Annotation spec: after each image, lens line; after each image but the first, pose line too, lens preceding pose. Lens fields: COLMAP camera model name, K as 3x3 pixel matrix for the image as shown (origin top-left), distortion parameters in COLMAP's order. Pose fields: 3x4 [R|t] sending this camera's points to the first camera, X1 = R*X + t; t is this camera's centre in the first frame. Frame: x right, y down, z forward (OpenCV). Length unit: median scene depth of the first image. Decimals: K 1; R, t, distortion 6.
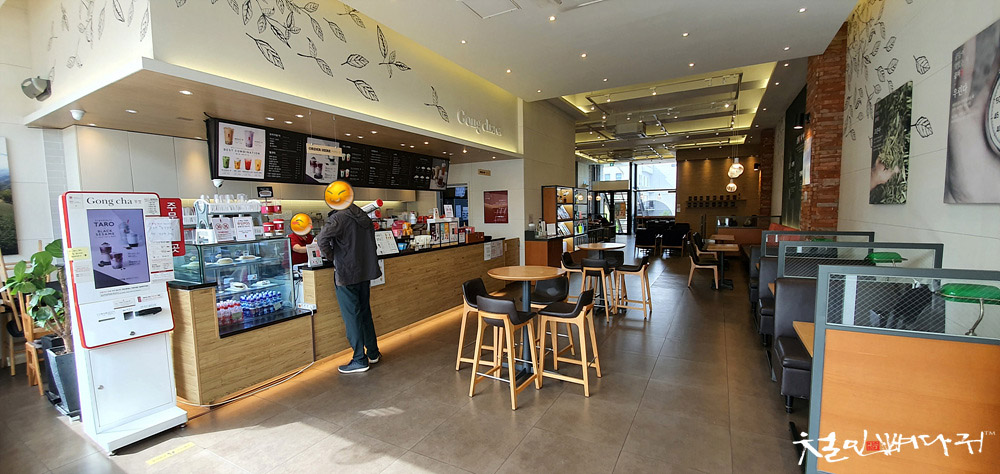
lens RADIAL K [[396.0, 0, 494.0], [0, 396.0, 246.6], [0, 0, 1]] dist [-0.008509, -0.005636]
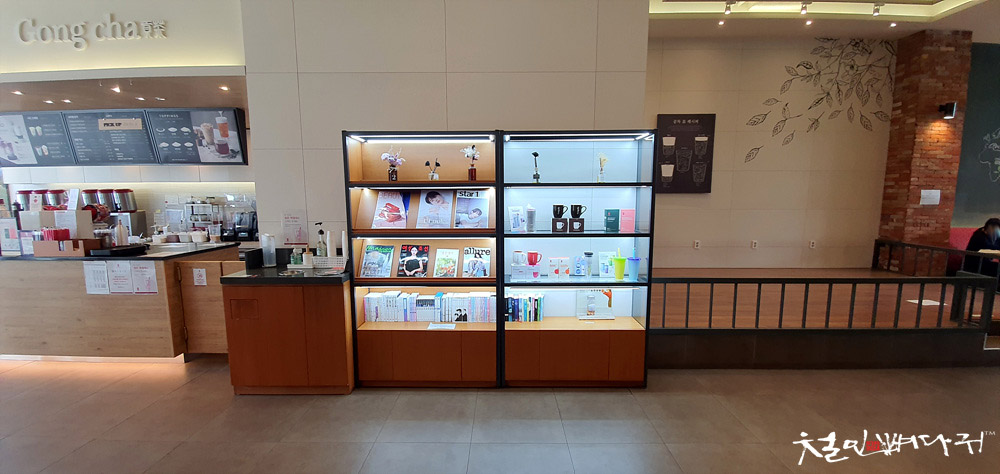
lens RADIAL K [[396.0, 0, 499.1], [0, 396.0, 241.9], [0, 0, 1]] dist [-0.008509, -0.005636]
pose [[0.474064, 0.123310, -0.871813, 0.872553], [-0.087907, 0.991826, 0.092484, -0.166689], [0.876091, 0.032795, 0.481029, 1.569148]]
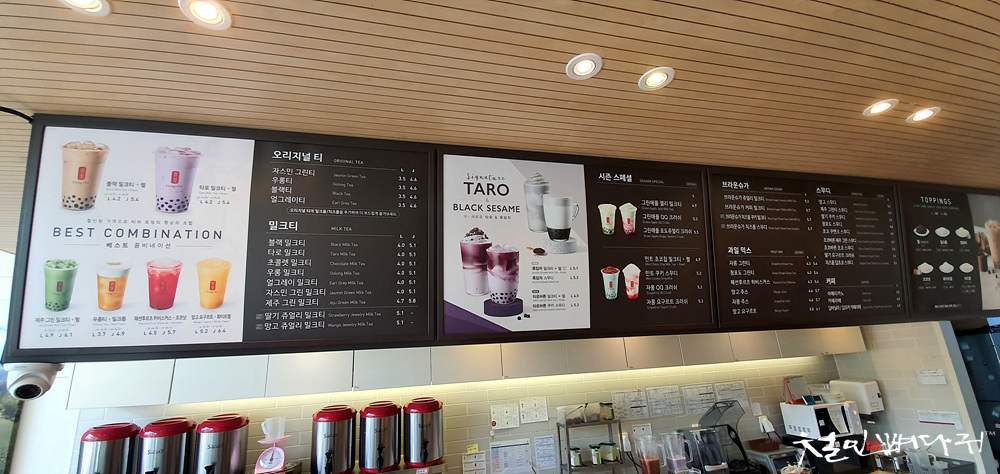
lens RADIAL K [[396.0, 0, 495.5], [0, 396.0, 244.0], [0, 0, 1]] dist [-0.008509, -0.005636]
pose [[0.688475, -0.233372, -0.686687, -0.279910], [-0.018656, 0.940804, -0.338439, -0.134222], [0.725020, 0.245818, 0.643366, 0.843310]]
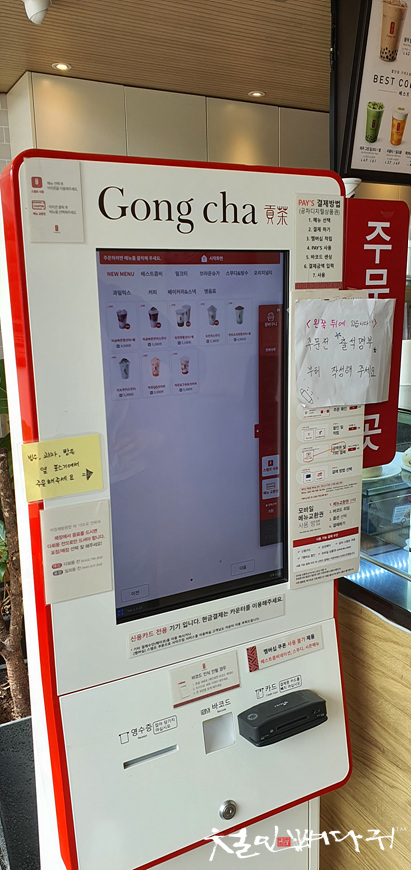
lens RADIAL K [[664.3, 0, 204.6], [0, 664.3, 431.2], [0, 0, 1]] dist [0.012629, 0.004395]
pose [[0.848146, 0.108079, -0.518621, -0.397096], [-0.042870, 0.989760, 0.136154, -0.025502], [0.528025, -0.093245, 0.844094, 0.358920]]
